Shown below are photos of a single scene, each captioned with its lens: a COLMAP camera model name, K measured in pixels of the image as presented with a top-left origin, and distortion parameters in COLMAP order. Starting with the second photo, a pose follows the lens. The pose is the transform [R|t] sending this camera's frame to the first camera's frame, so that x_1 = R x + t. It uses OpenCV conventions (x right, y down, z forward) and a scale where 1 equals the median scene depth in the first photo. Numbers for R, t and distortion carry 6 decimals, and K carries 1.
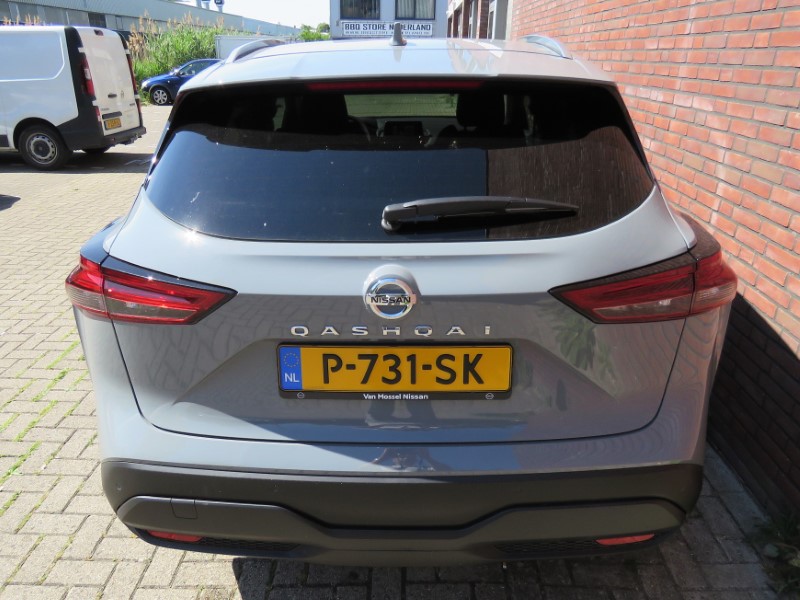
lens RADIAL K [[613.6, 0, 399.6], [0, 613.6, 301.7], [0, 0, 1]] dist [0.003912, 0.001673]
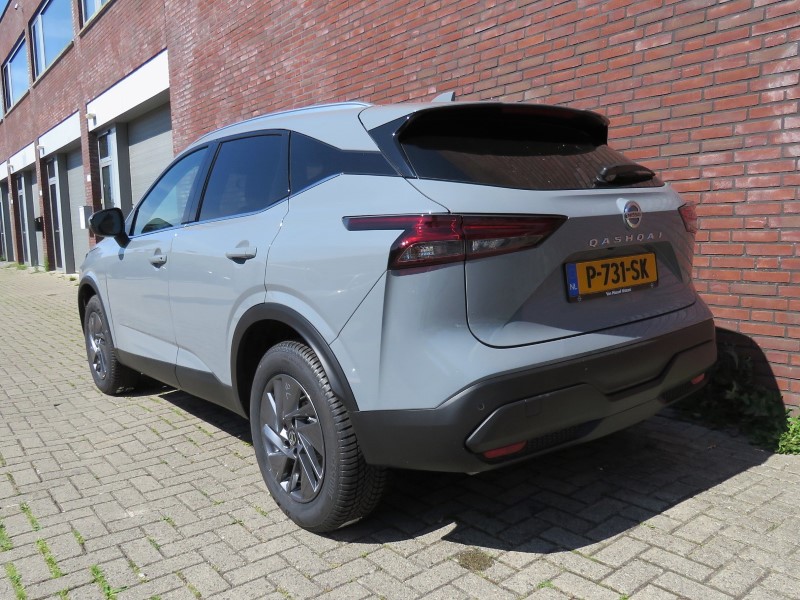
lens RADIAL K [[647.7, 0, 398.7], [0, 647.7, 297.3], [0, 0, 1]] dist [0.002258, -0.000092]
pose [[0.772203, -0.102839, 0.626998, -1.459491], [0.278335, 0.941843, -0.188314, 0.321844], [-0.571168, 0.319932, 0.755917, 0.096362]]
